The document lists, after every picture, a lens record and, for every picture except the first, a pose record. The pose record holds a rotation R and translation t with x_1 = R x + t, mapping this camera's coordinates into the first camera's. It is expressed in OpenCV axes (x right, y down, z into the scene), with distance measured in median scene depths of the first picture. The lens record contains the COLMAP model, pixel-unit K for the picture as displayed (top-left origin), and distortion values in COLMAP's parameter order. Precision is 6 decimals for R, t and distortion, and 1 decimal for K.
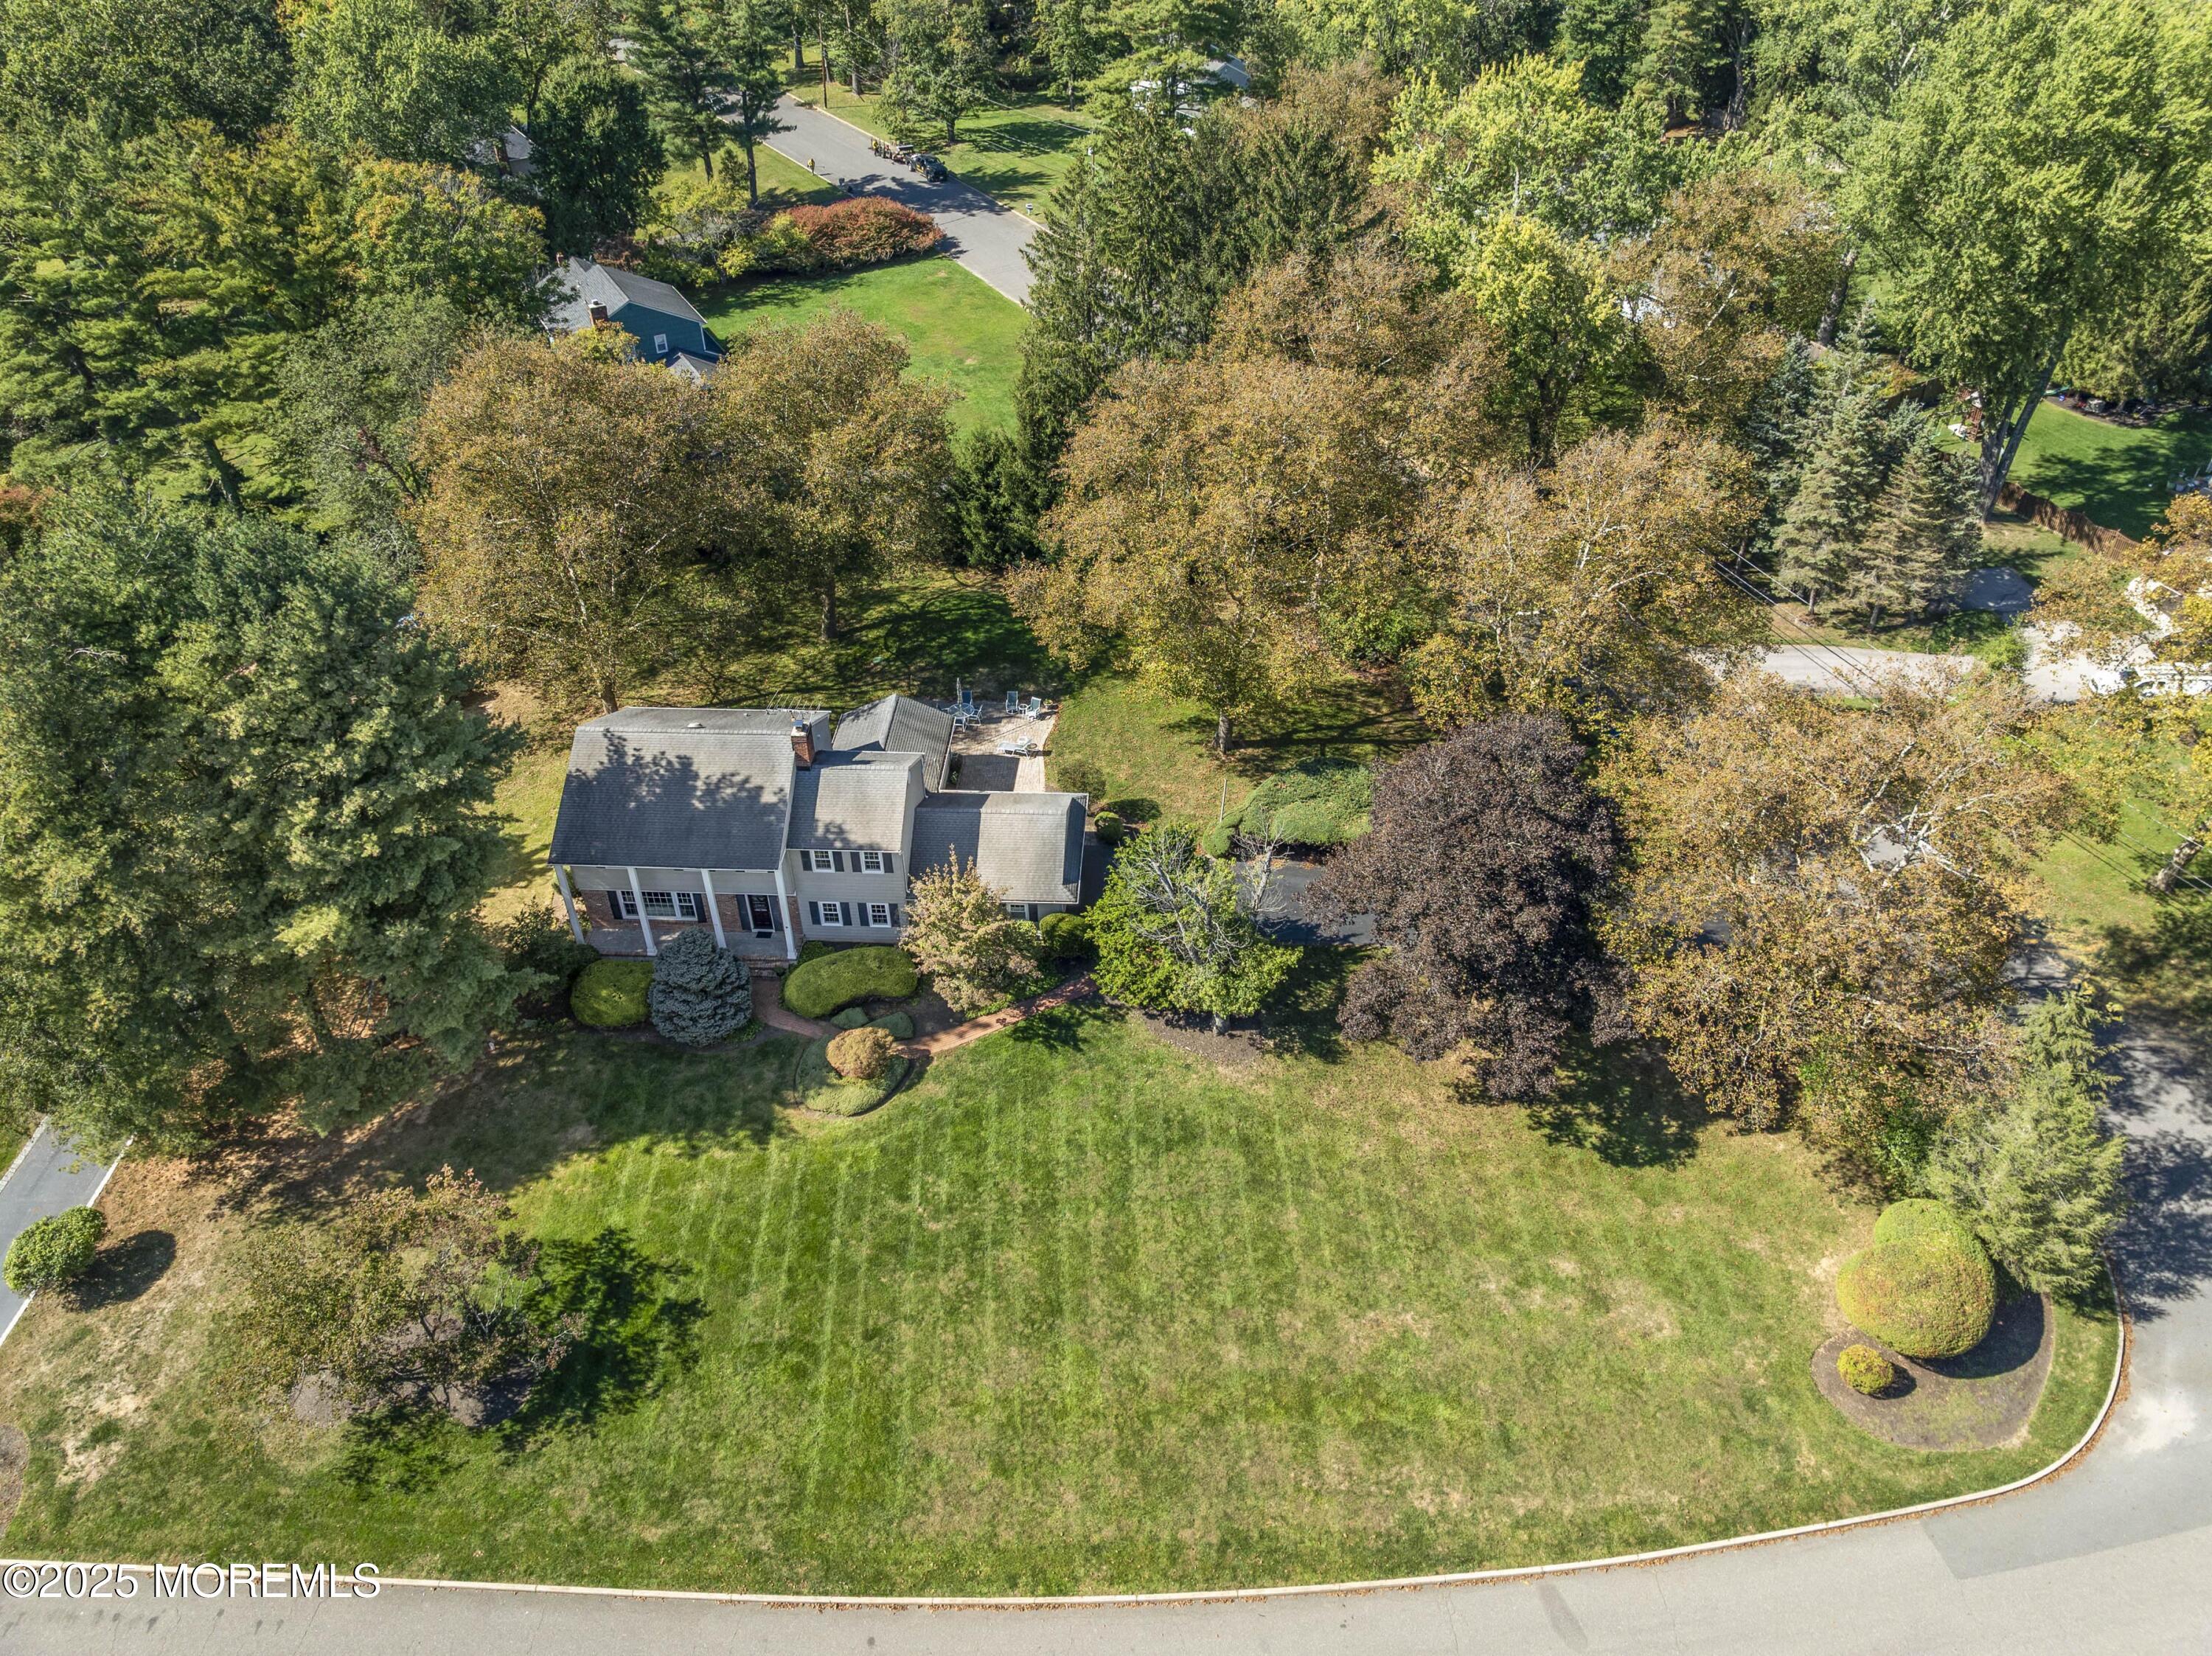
lens RADIAL K [[1571.9, 0, 1114.3], [0, 1571.9, 841.8], [0, 0, 1]] dist [-0.038251, 0.005038]
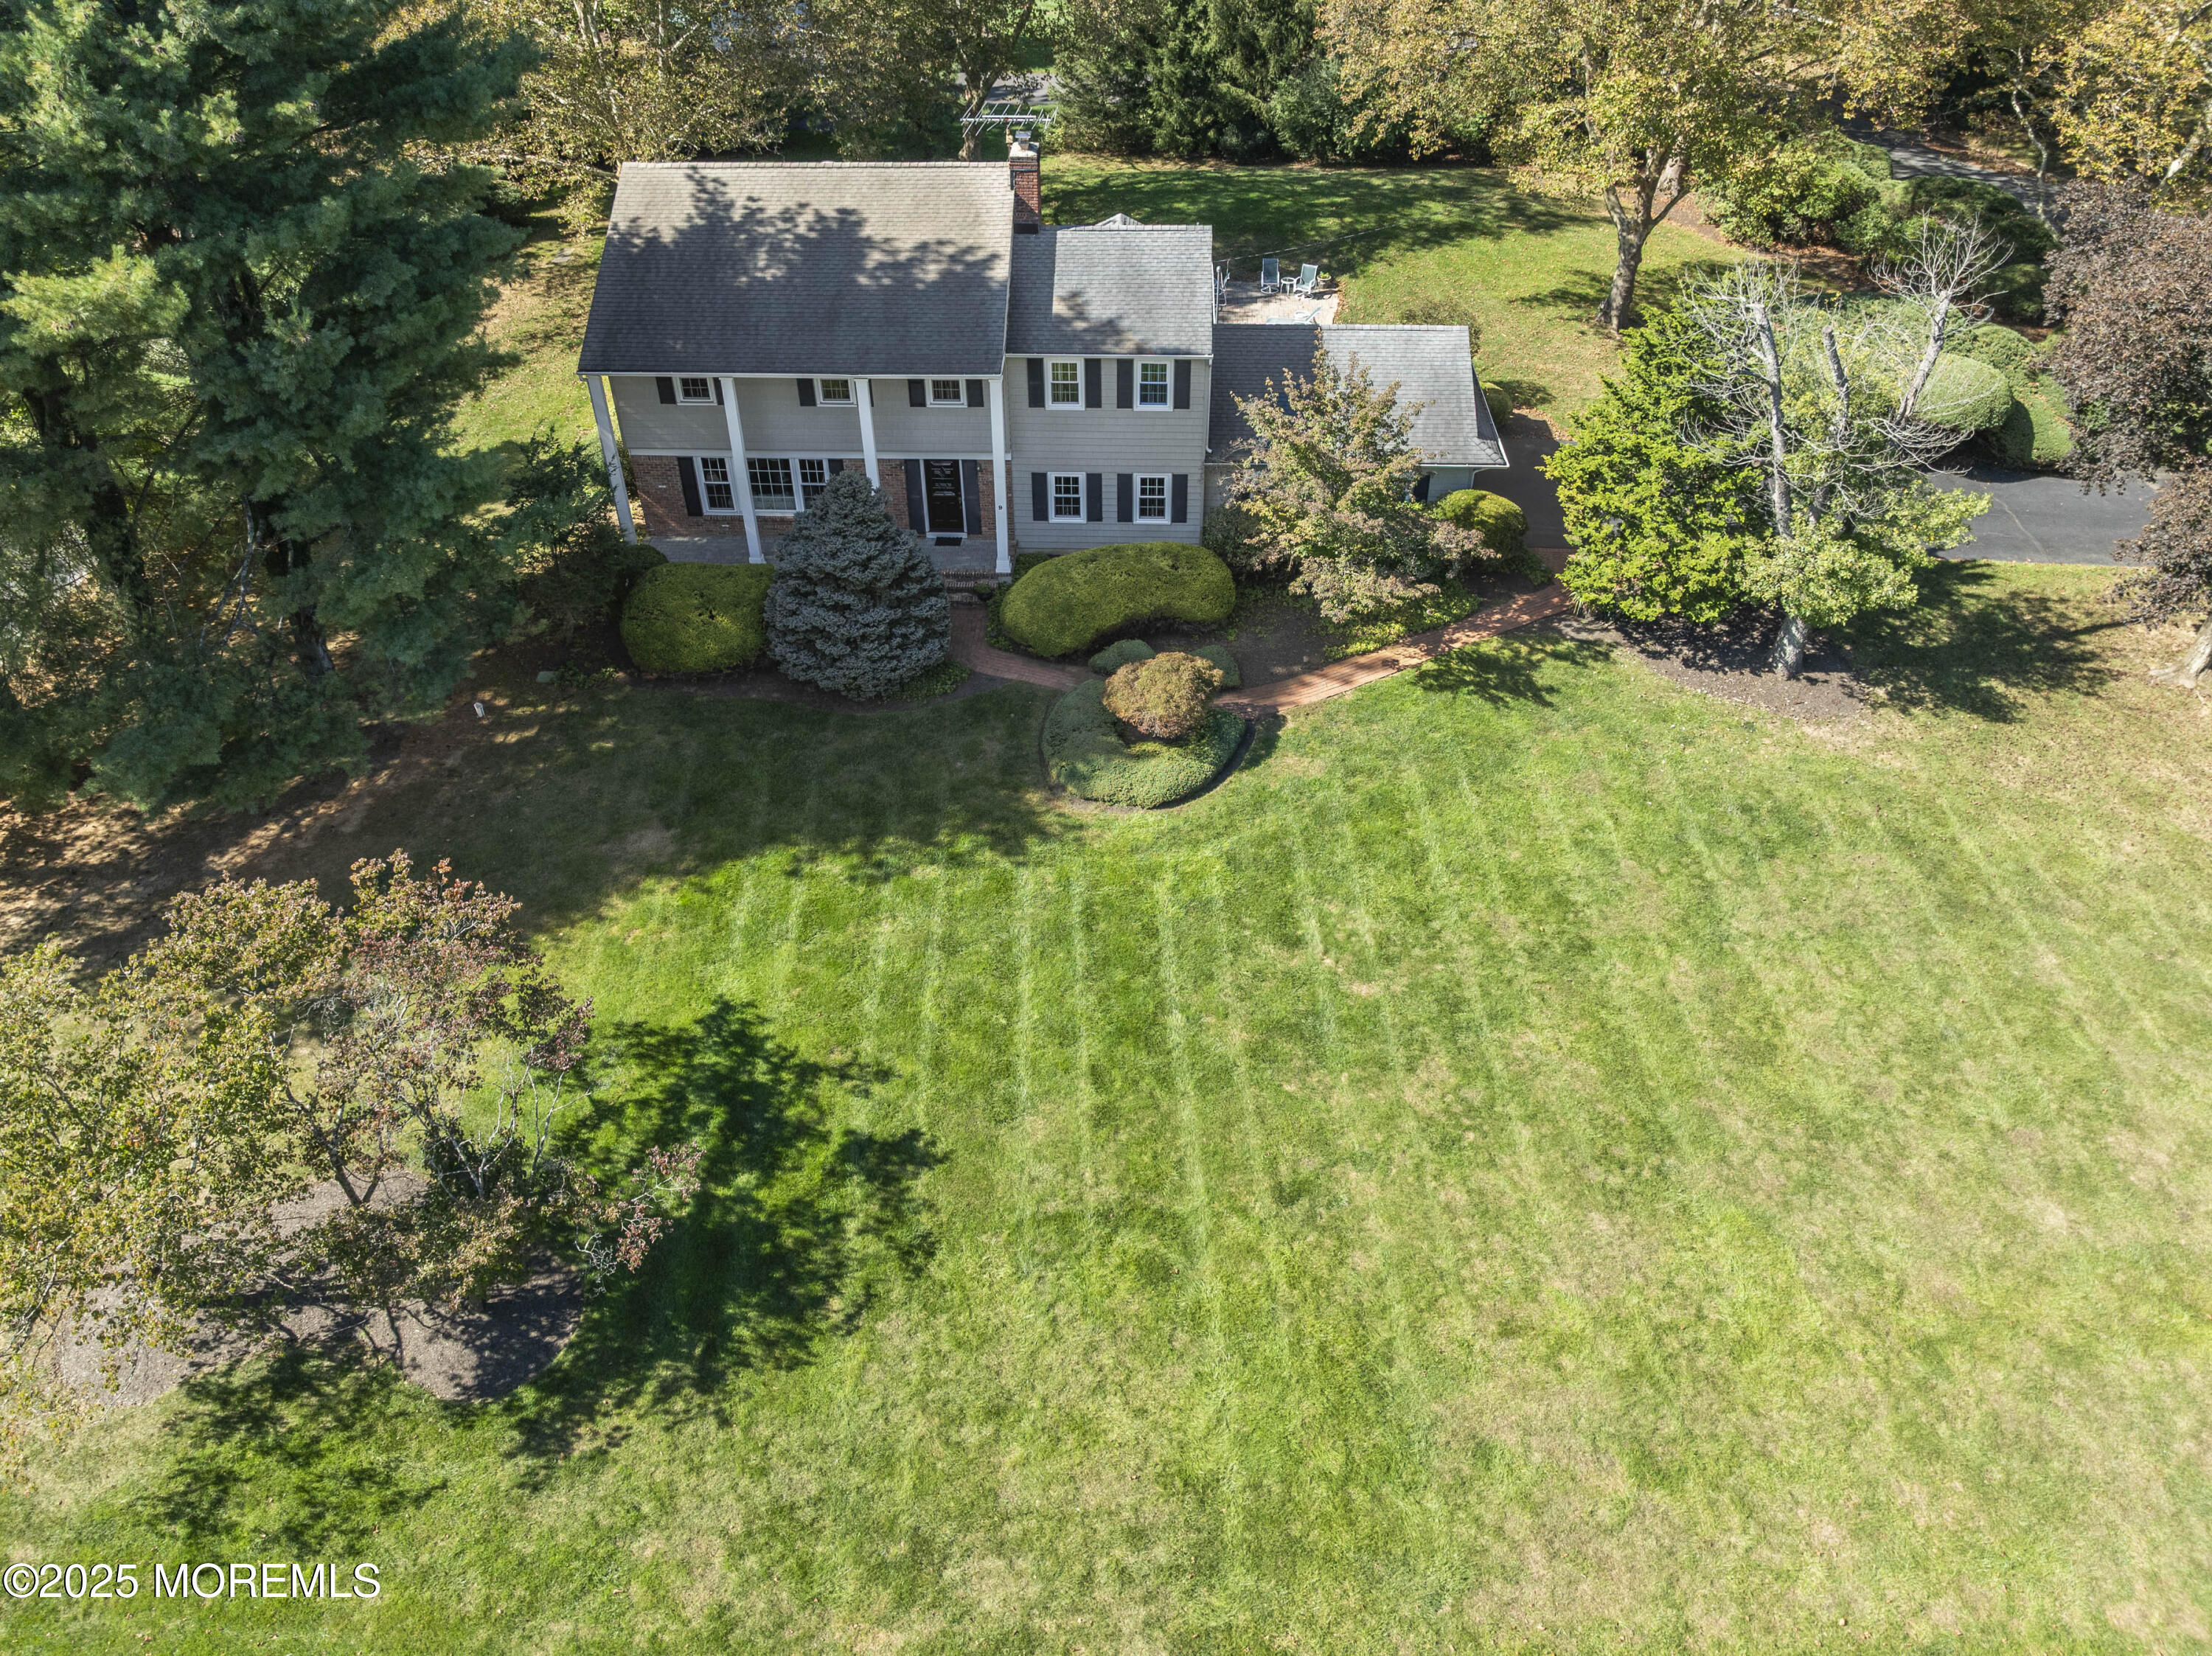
lens RADIAL K [[1571.9, 0, 1096.4], [0, 1571.9, 829.6], [0, 0, 1]] dist [-0.038251, 0.005038]
pose [[0.999921, -0.010273, 0.007231, -0.212631], [0.010173, 0.999853, 0.013771, 0.192807], [-0.007372, -0.013697, 0.999879, 0.513560]]
